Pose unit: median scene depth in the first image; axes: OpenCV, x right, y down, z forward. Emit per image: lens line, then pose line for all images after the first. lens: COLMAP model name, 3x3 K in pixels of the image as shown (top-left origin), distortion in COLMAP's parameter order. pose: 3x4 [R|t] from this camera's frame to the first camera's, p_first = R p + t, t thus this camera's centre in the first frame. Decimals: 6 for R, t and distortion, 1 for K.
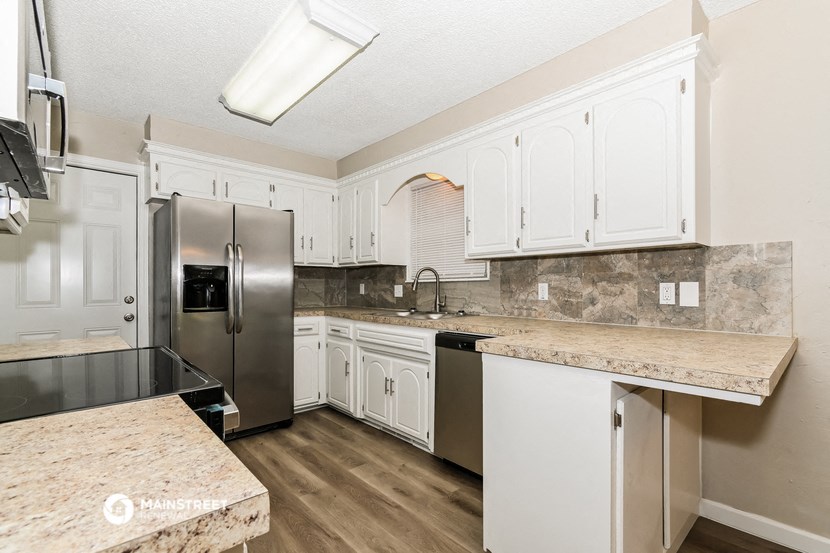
lens RADIAL K [[378.1, 0, 416.0], [0, 378.1, 283.0], [0, 0, 1]] dist [0.002724, -0.004094]
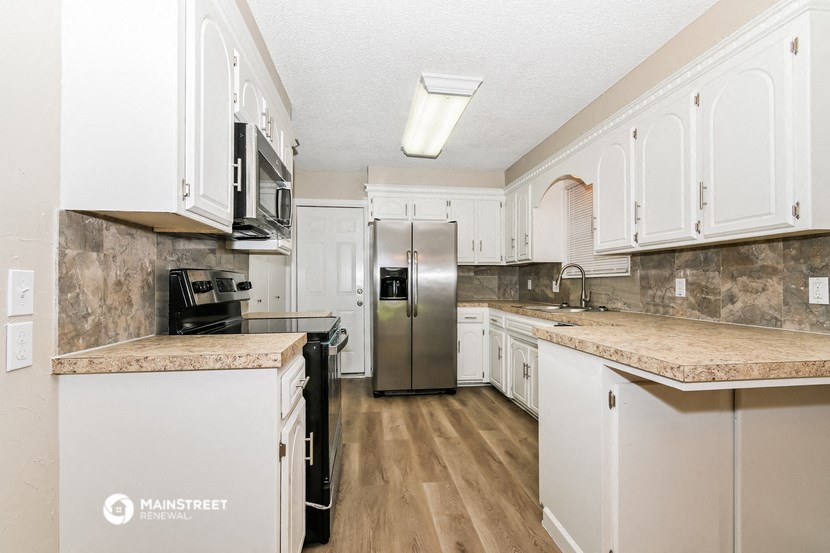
lens RADIAL K [[378.1, 0, 415.6], [0, 378.1, 277.6], [0, 0, 1]] dist [0.002724, -0.004094]
pose [[0.823998, -0.008084, -0.566535, 0.314453], [0.006117, 0.999967, -0.005372, -0.000901], [0.566559, 0.000961, 0.824020, -0.120415]]
